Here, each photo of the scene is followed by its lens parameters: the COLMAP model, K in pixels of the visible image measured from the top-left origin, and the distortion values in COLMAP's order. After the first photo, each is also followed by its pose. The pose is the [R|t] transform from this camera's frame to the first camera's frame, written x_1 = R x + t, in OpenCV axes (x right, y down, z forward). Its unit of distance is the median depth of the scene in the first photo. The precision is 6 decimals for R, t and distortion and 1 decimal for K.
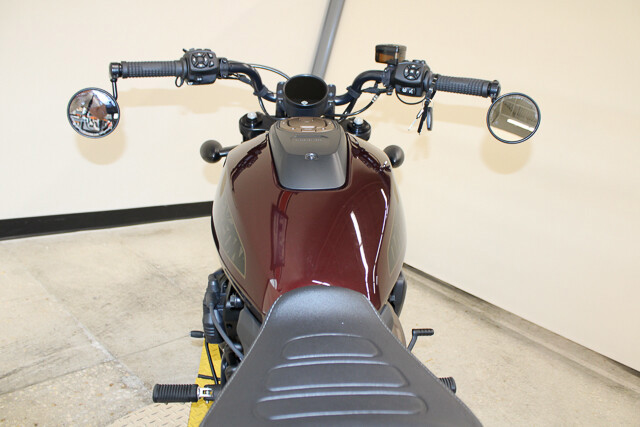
lens RADIAL K [[522.3, 0, 320.0], [0, 522.3, 213.5], [0, 0, 1]] dist [-0.162097, 0.131004]
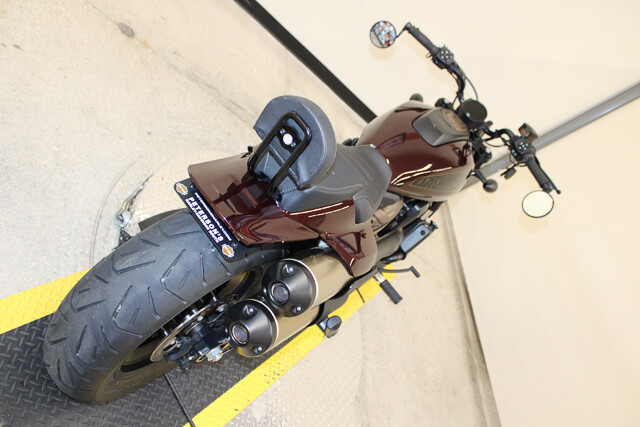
lens RADIAL K [[522.3, 0, 320.0], [0, 522.3, 213.5], [0, 0, 1]] dist [-0.162097, 0.131004]
pose [[0.597198, 0.754388, -0.272496, 0.285001], [-0.740159, 0.649212, 0.175182, 0.044276], [0.309063, 0.097072, 0.946075, -0.525103]]
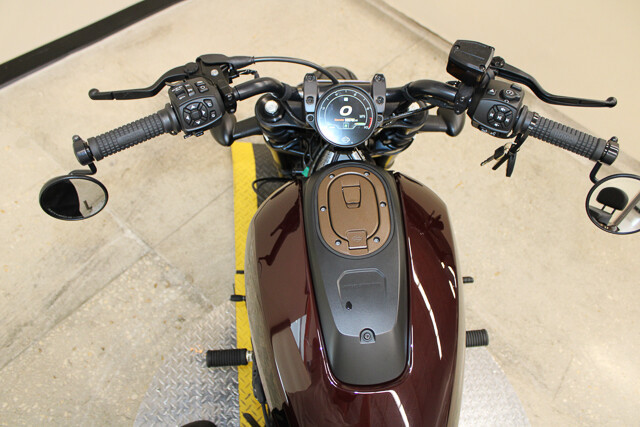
lens RADIAL K [[522.3, 0, 320.0], [0, 522.3, 213.5], [0, 0, 1]] dist [-0.162097, 0.131004]
pose [[0.999044, -0.025080, -0.035798, -0.030215], [0.041790, 0.788107, 0.614118, -0.434119], [0.012811, -0.615028, 0.788402, 0.259763]]
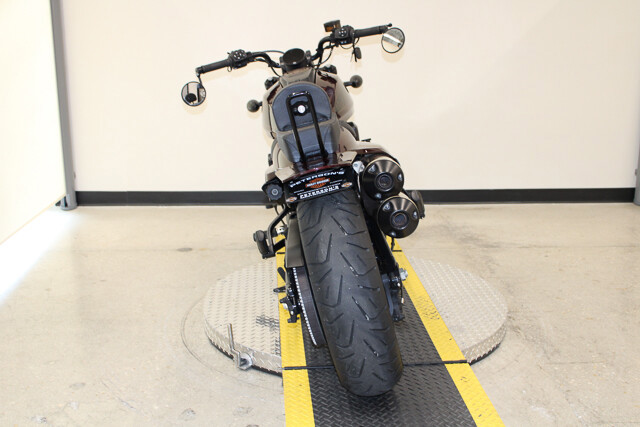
lens RADIAL K [[734.1, 0, 320.0], [0, 734.1, 213.5], [0, 0, 1]] dist [-0.098173, -0.001518]
pose [[0.963437, -0.246021, -0.106130, 0.158645], [0.240874, 0.968758, -0.059061, 0.382820], [0.117345, 0.031337, 0.992597, -1.248593]]
